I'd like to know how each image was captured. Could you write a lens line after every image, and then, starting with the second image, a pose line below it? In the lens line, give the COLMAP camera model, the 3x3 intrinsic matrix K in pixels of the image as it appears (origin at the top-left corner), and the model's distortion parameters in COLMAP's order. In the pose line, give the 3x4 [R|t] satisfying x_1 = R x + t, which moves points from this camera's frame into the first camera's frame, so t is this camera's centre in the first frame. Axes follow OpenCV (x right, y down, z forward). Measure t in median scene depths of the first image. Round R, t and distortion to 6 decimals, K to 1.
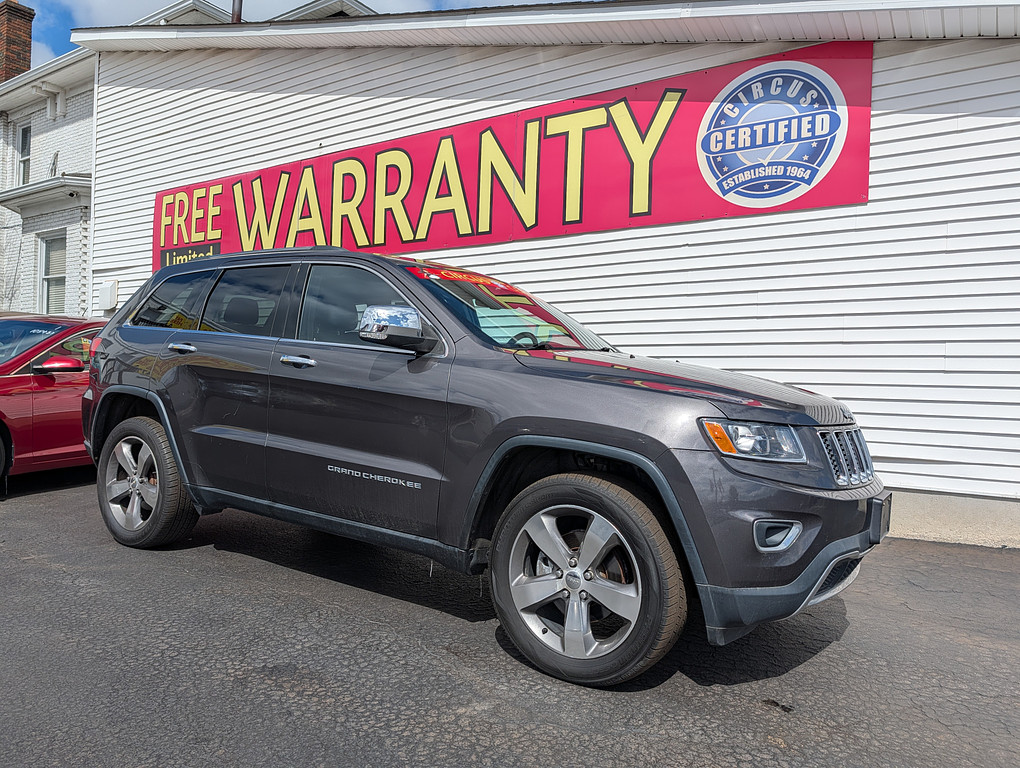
lens RADIAL K [[722.4, 0, 510.0], [0, 722.4, 384.0], [0, 0, 1]] dist [0.017496, -0.016052]
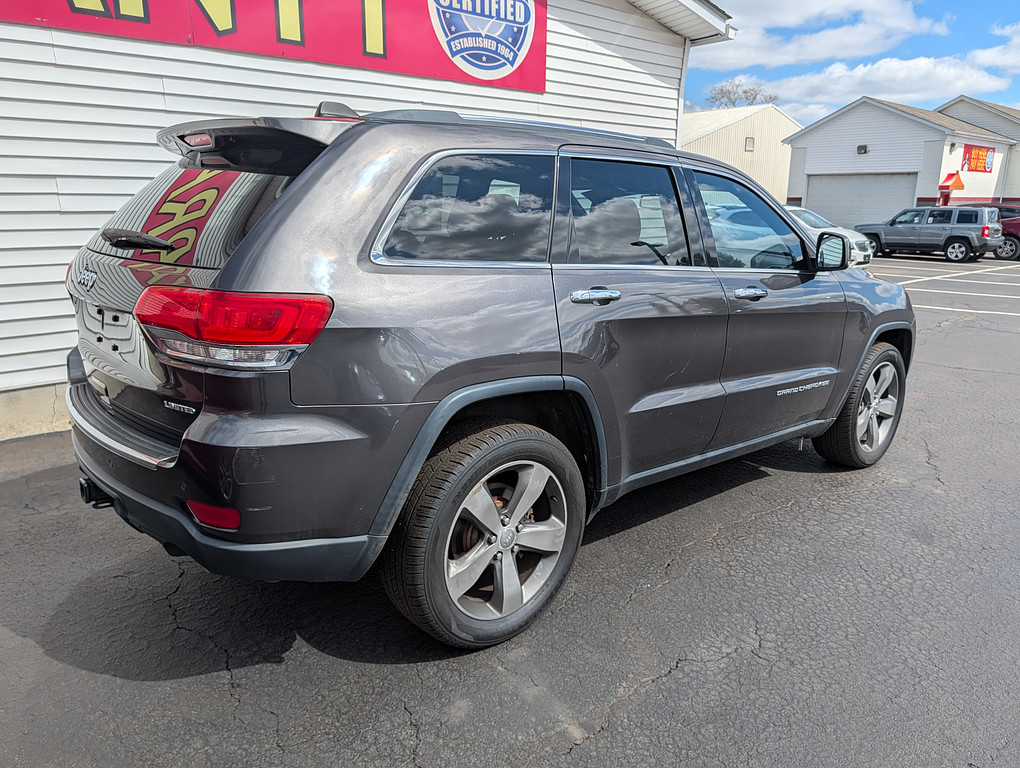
lens RADIAL K [[722.4, 0, 510.0], [0, 722.4, 384.0], [0, 0, 1]] dist [0.017496, -0.016052]
pose [[0.273053, -0.266459, 0.924360, -0.761667], [-0.005388, 0.960436, 0.278450, -0.106778], [-0.961984, -0.081012, 0.260814, 0.639808]]
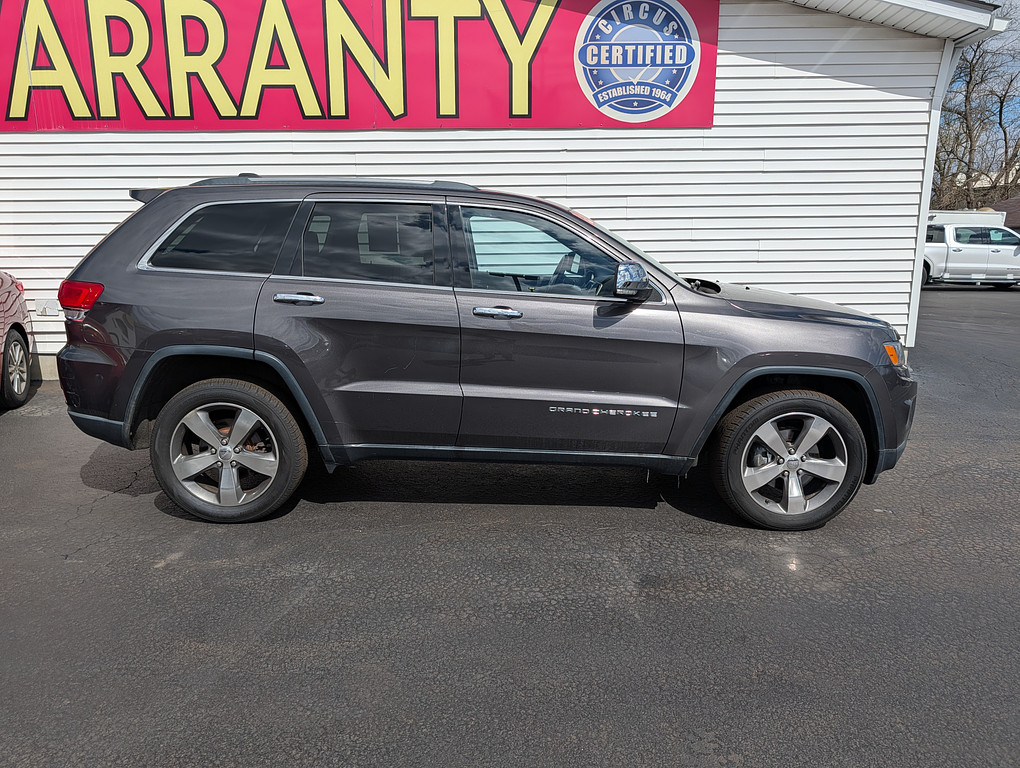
lens RADIAL K [[720.0, 0, 494.9], [0, 720.0, 386.9], [0, 0, 1]] dist [0.012566, -0.002719]
pose [[0.832912, -0.148511, 0.533106, -0.524874], [0.027550, 0.973252, 0.228081, -0.098686], [-0.552720, -0.175284, 0.814725, 0.093384]]
